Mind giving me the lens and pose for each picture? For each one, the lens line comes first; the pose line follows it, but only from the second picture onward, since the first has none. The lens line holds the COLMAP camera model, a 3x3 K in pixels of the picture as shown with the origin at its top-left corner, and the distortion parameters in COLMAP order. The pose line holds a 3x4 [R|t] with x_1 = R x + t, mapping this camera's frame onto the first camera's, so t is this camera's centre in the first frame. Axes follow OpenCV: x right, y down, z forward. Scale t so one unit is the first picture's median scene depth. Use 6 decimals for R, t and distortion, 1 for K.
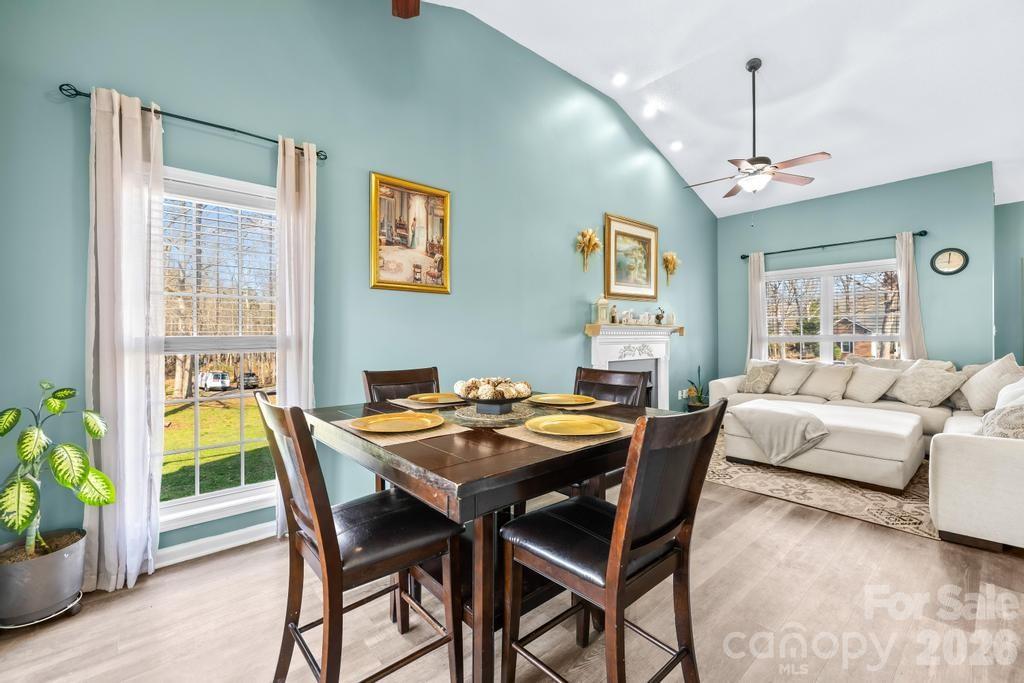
lens RADIAL K [[429.7, 0, 506.7], [0, 429.7, 334.9], [0, 0, 1]] dist [-0.000465, -0.000329]
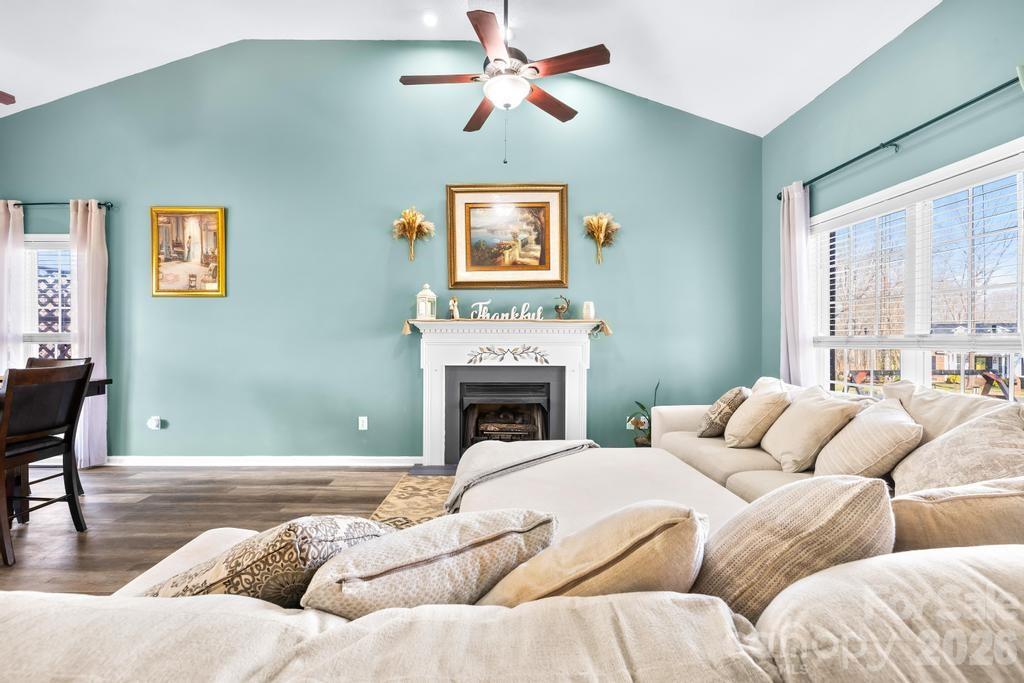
lens RADIAL K [[429.7, 0, 506.7], [0, 429.7, 334.9], [0, 0, 1]] dist [-0.000465, -0.000329]
pose [[0.759567, 0.007272, -0.650389, 1.259500], [-0.003896, 0.999970, 0.006631, -0.003954], [0.650418, -0.002503, 0.759572, 0.658143]]
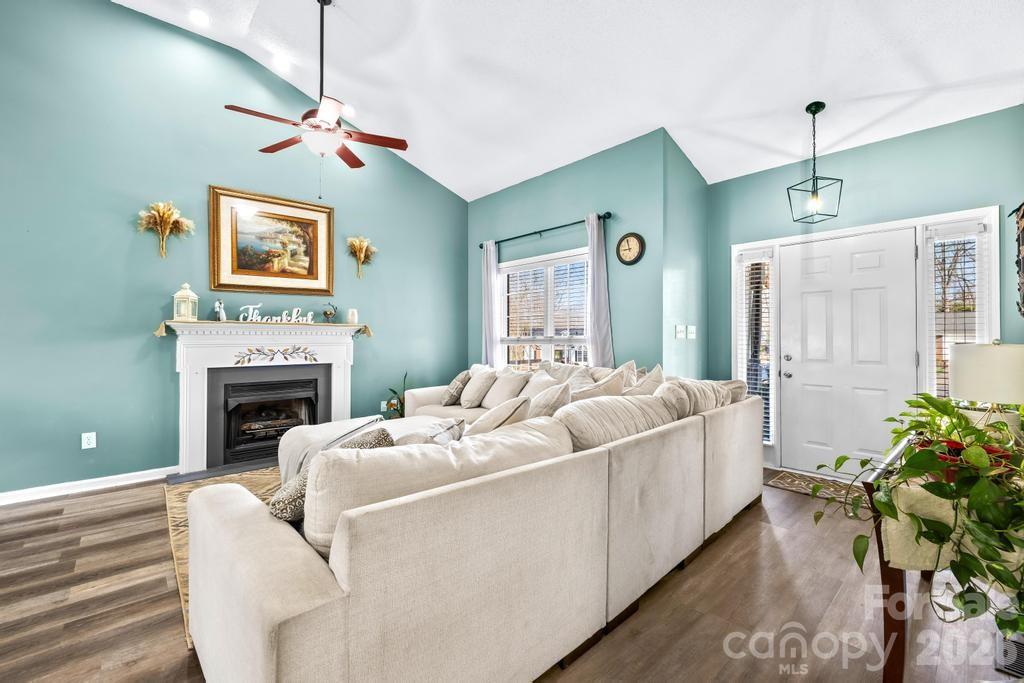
lens RADIAL K [[429.7, 0, 506.7], [0, 429.7, 334.9], [0, 0, 1]] dist [-0.000465, -0.000329]
pose [[0.999892, 0.007369, 0.012750, 1.154648], [-0.007381, 0.999972, 0.000870, -0.007707], [-0.012743, -0.000964, 0.999918, 0.263208]]
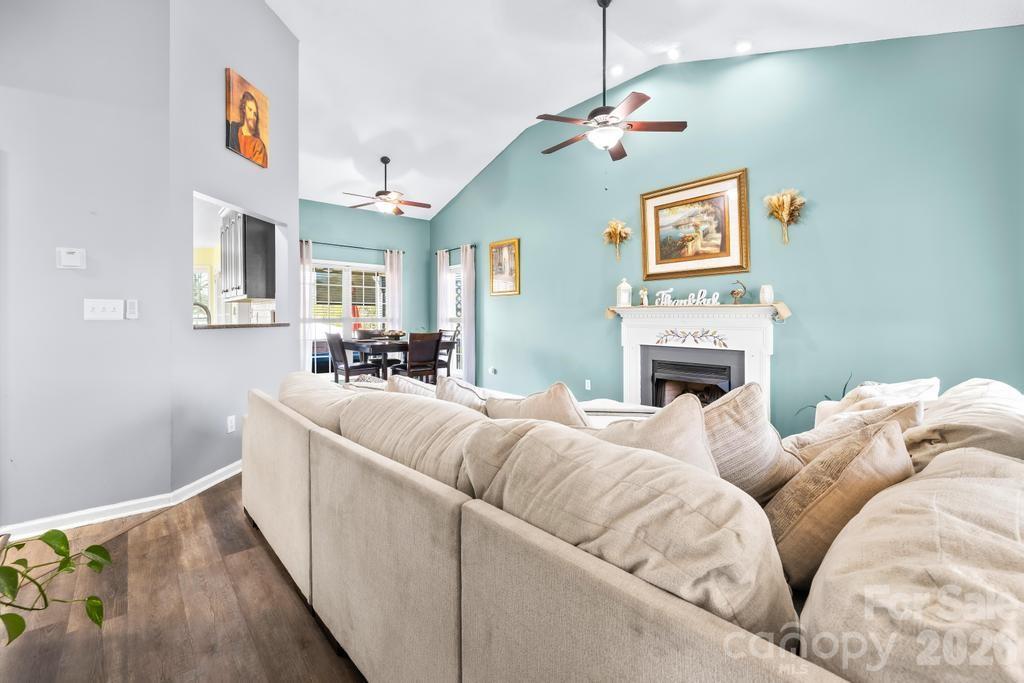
lens RADIAL K [[440.1, 0, 516.1], [0, 440.1, 314.0], [0, 0, 1]] dist [0.000425, -0.000068]
pose [[0.009514, -0.002113, -0.999953, 1.827933], [-0.000113, 0.999998, -0.002114, -0.009664], [0.999955, 0.000133, 0.009514, 1.032465]]
